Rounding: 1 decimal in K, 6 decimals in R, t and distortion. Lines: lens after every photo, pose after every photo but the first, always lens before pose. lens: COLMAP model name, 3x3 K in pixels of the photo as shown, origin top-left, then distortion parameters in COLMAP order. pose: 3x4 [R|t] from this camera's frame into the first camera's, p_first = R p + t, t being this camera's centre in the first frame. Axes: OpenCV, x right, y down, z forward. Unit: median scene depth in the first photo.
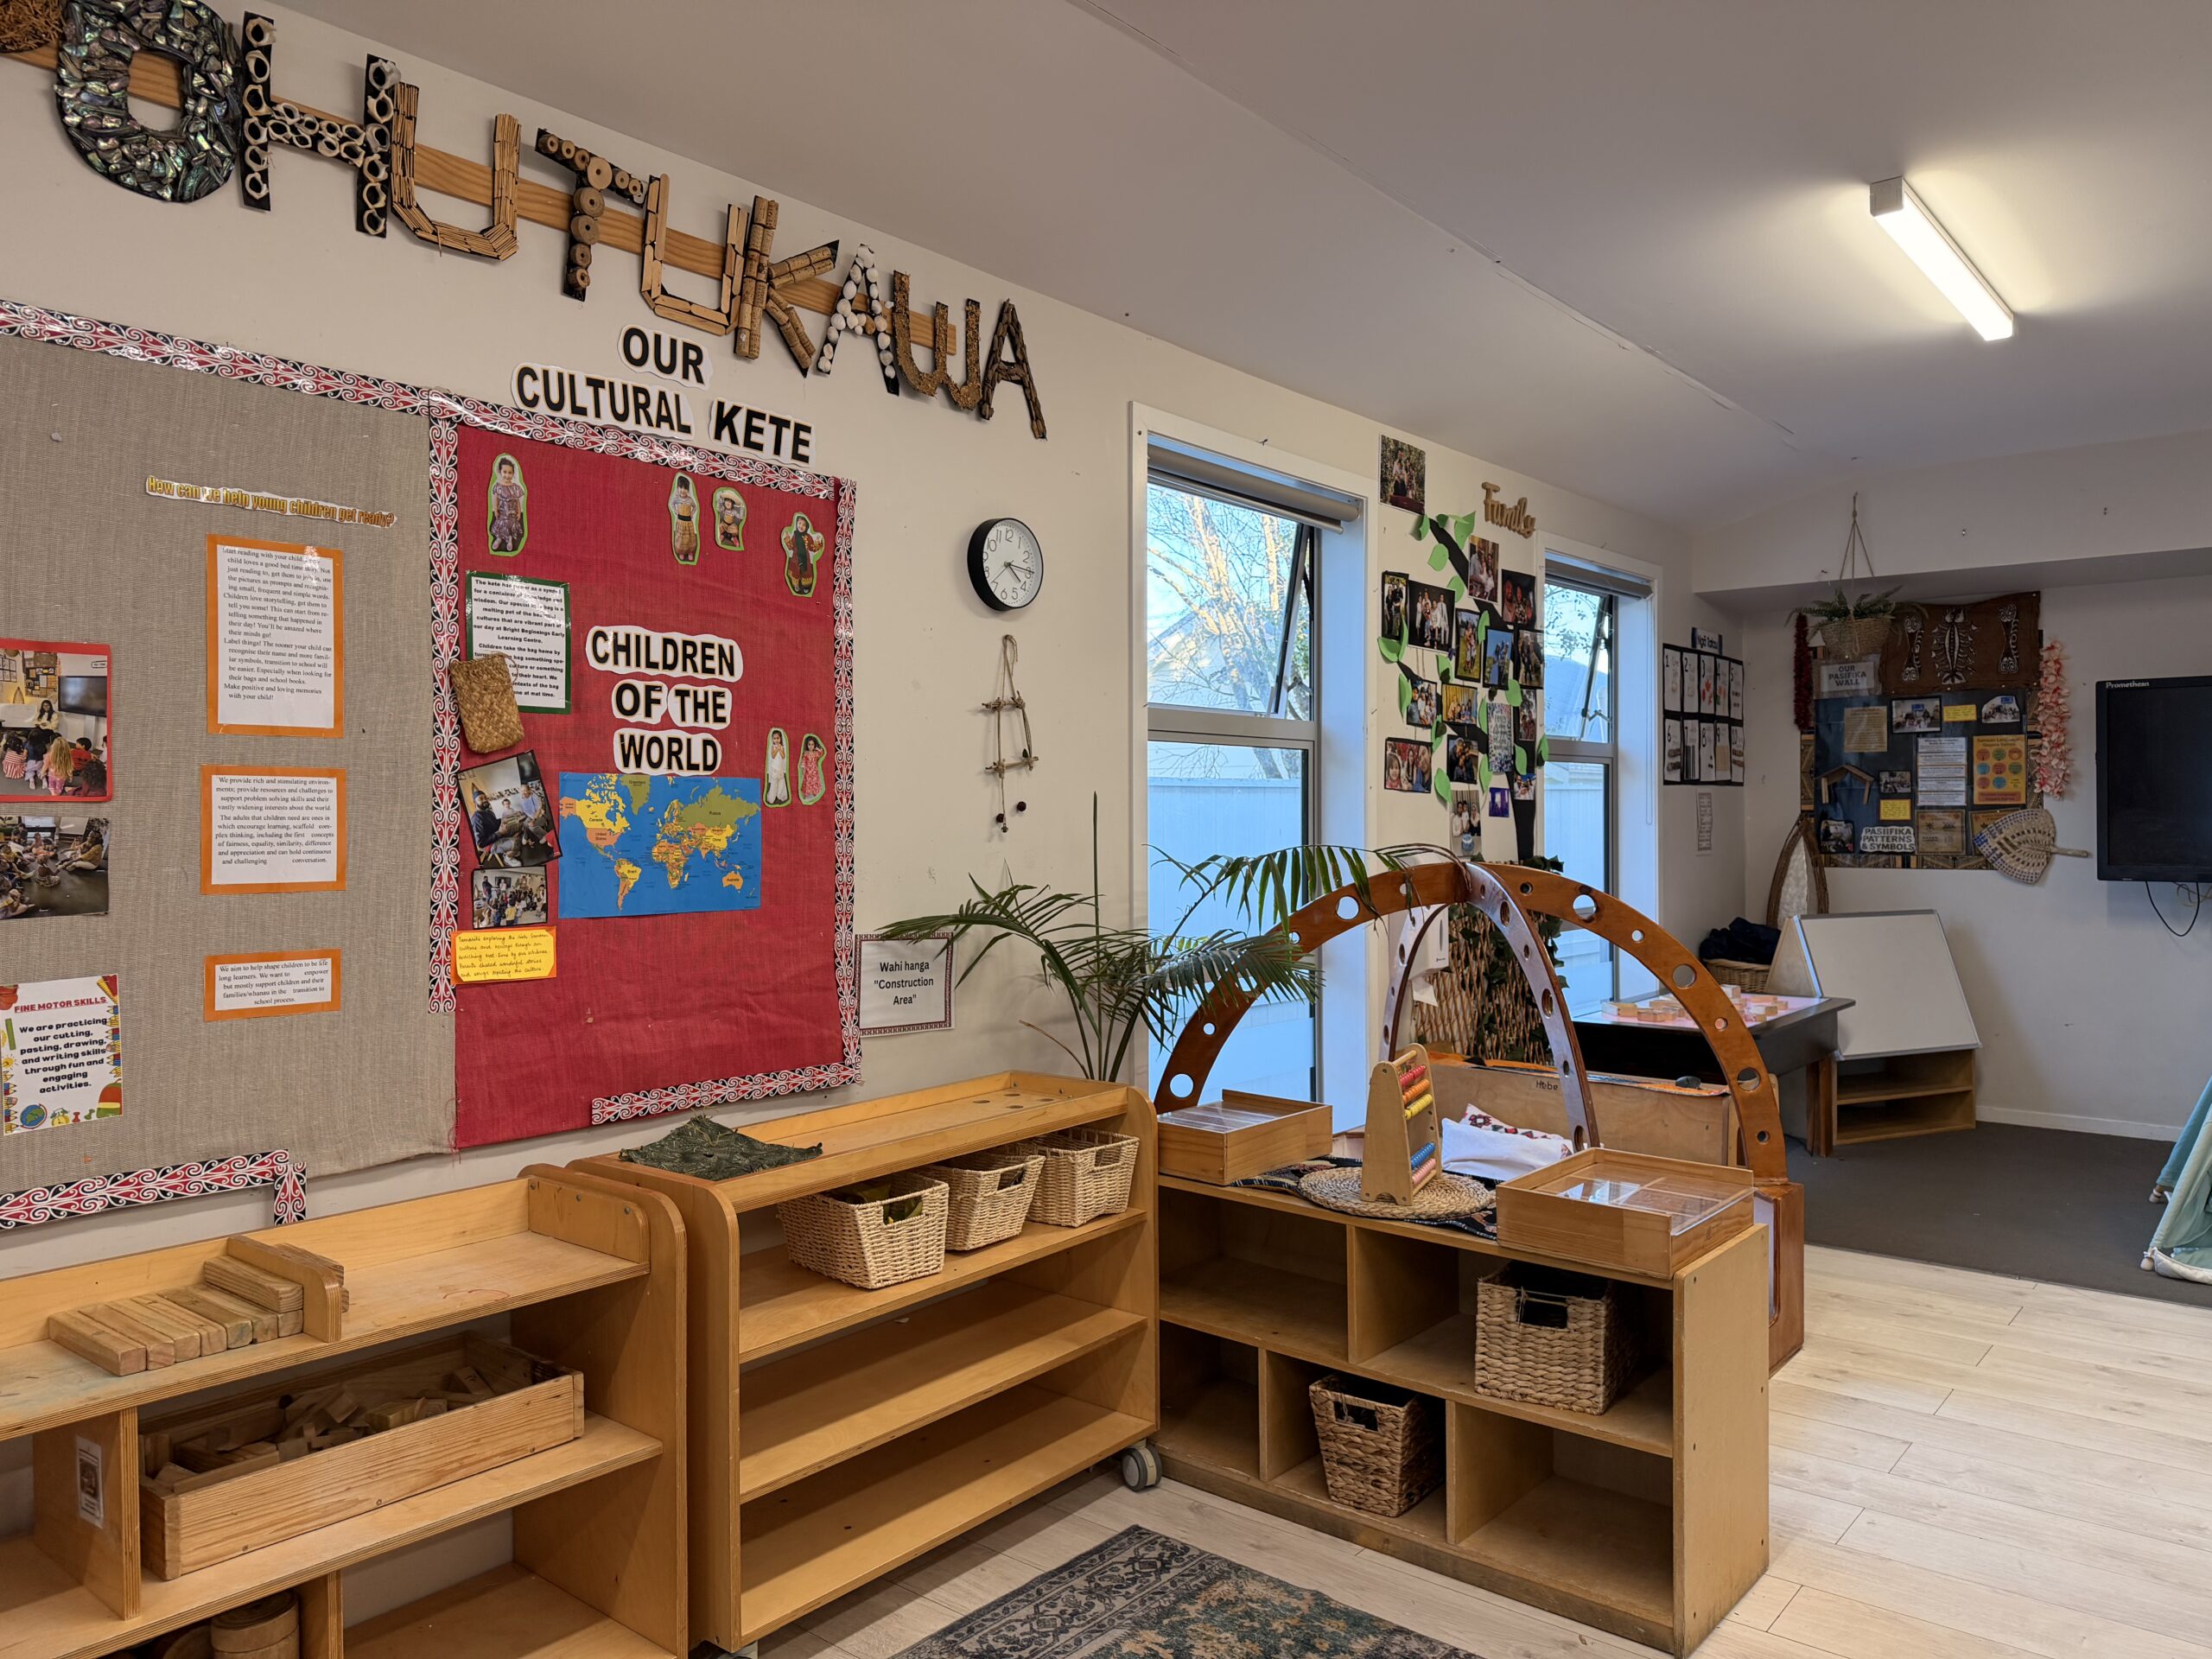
lens RADIAL K [[1559.0, 0, 1107.9], [0, 1559.0, 833.0], [0, 0, 1]] dist [0.033132, -0.003647]
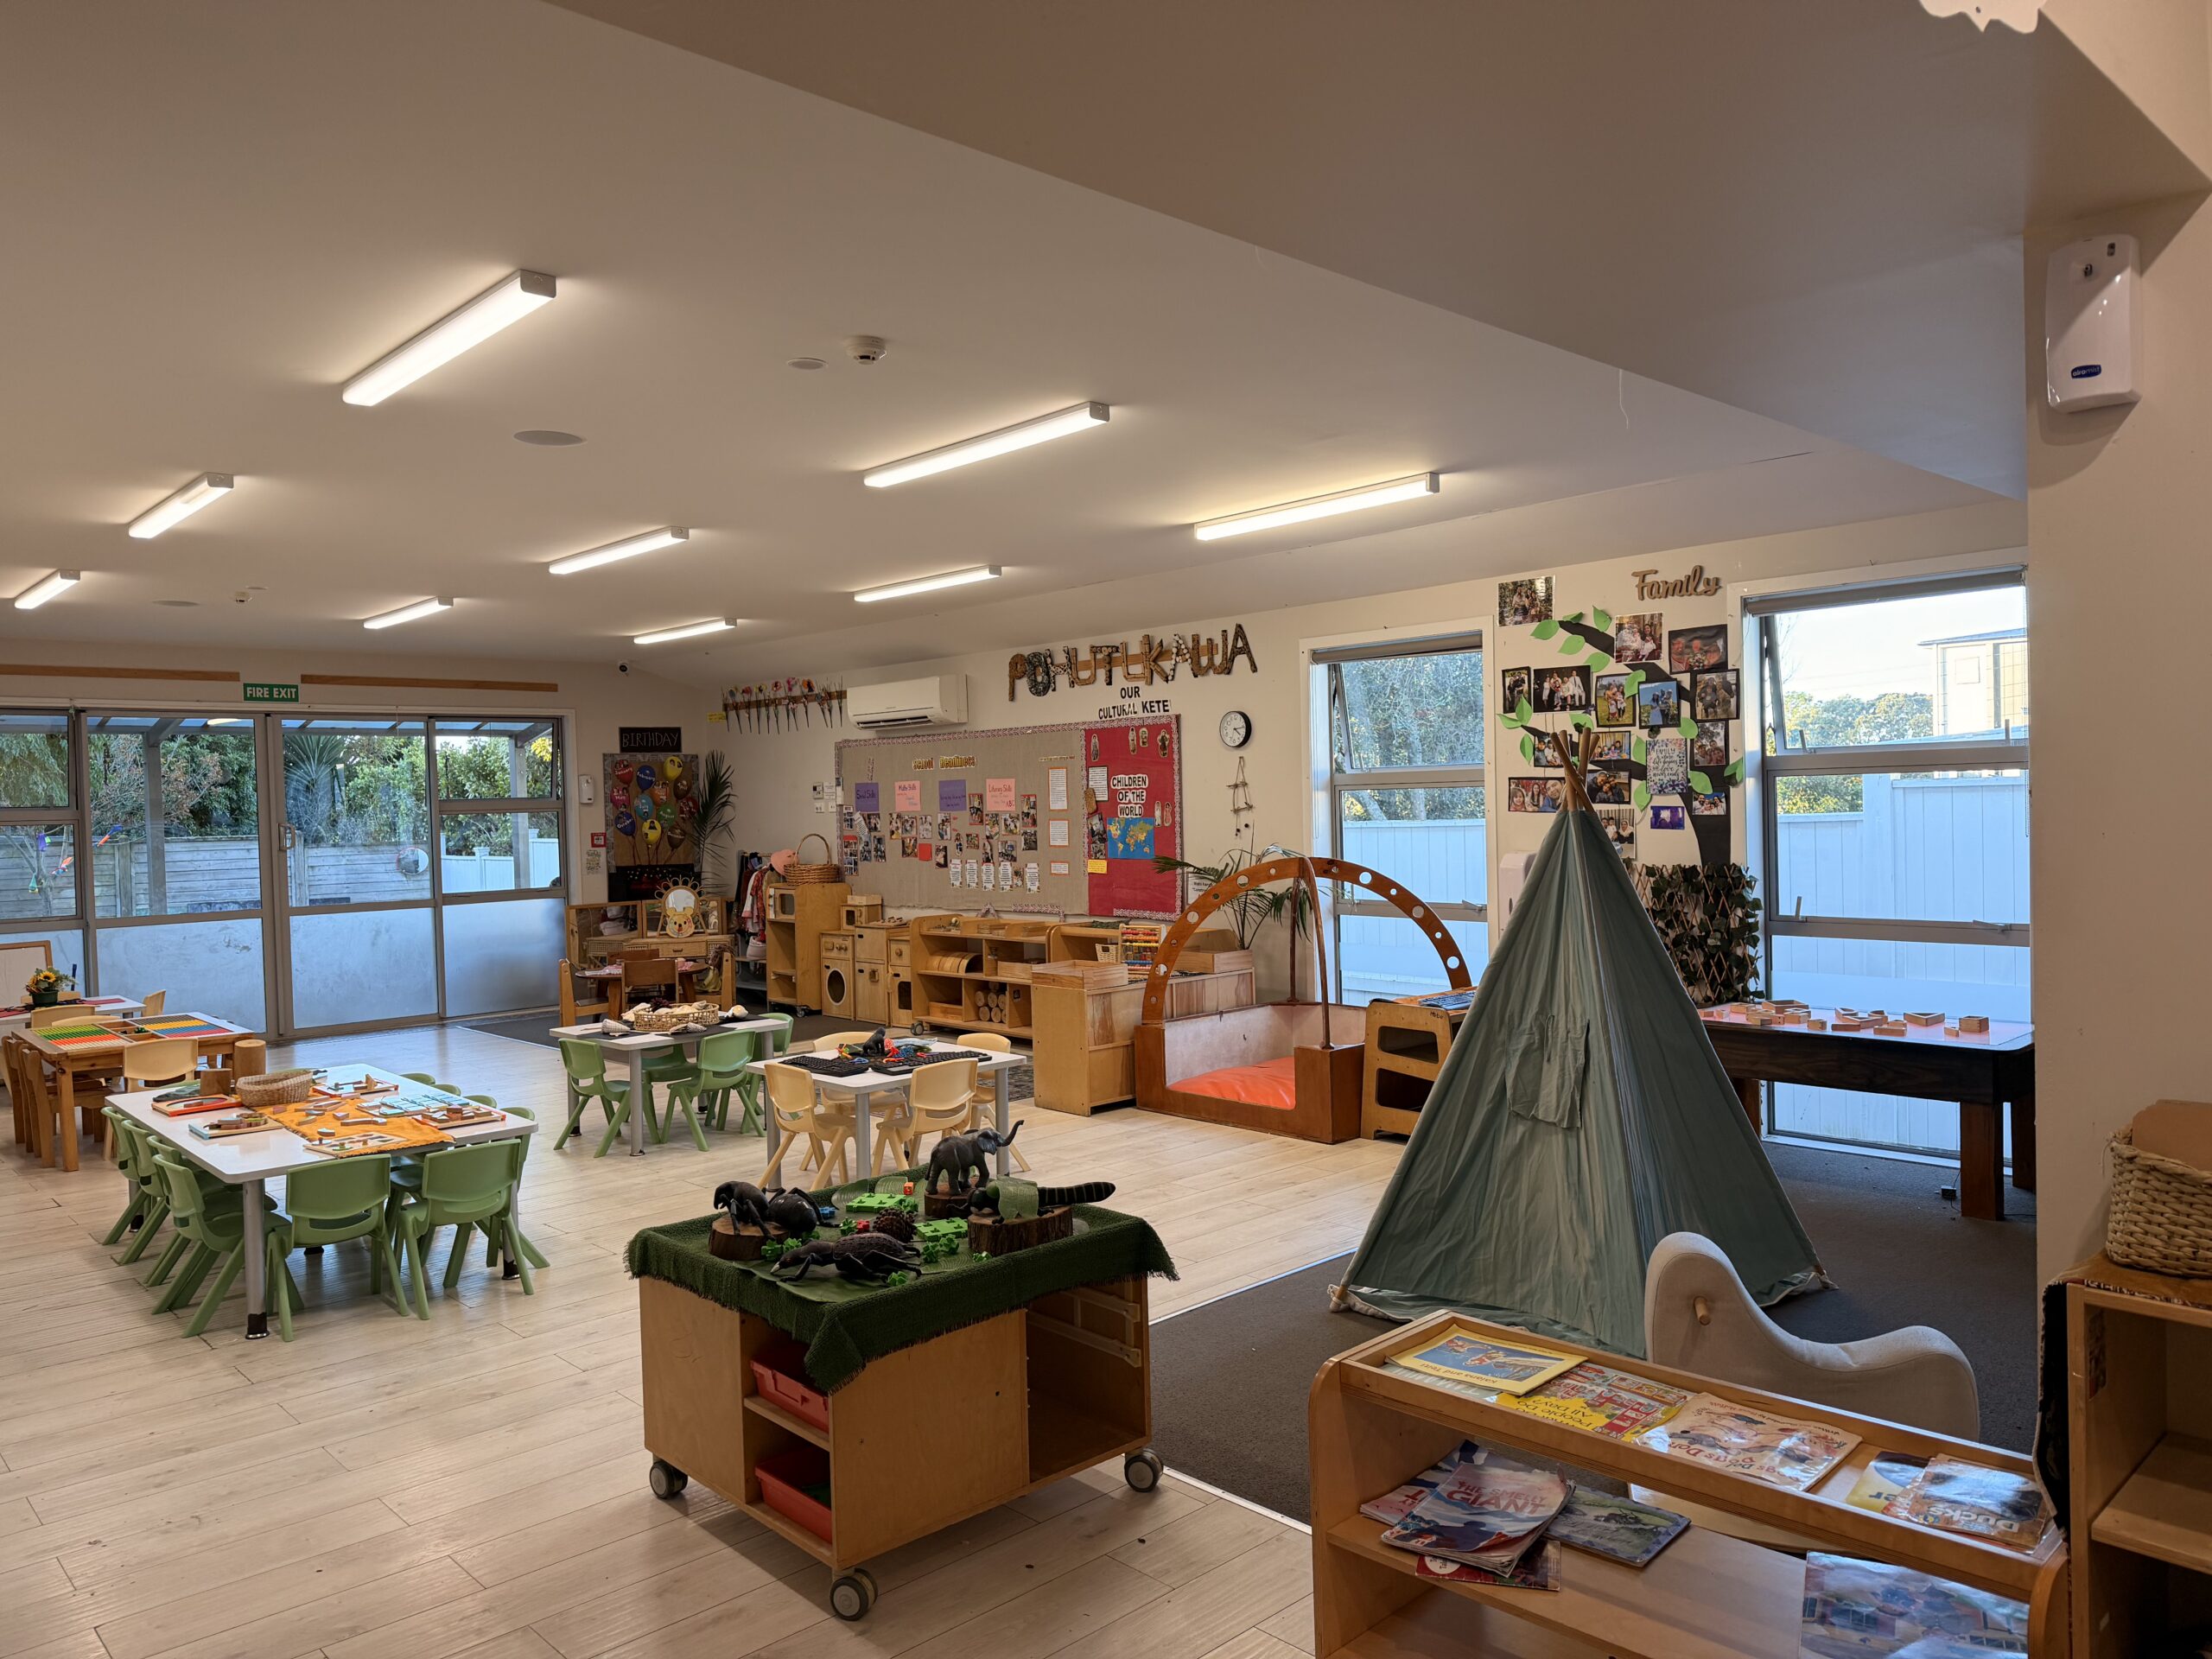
lens RADIAL K [[1559.0, 0, 1107.5], [0, 1559.0, 826.7], [0, 0, 1]] dist [0.033132, -0.003647]
pose [[-0.144400, 0.023610, -0.989238, 2.432558], [0.015358, 0.999648, 0.021616, -0.072268], [0.989400, -0.012071, -0.144712, 1.147494]]
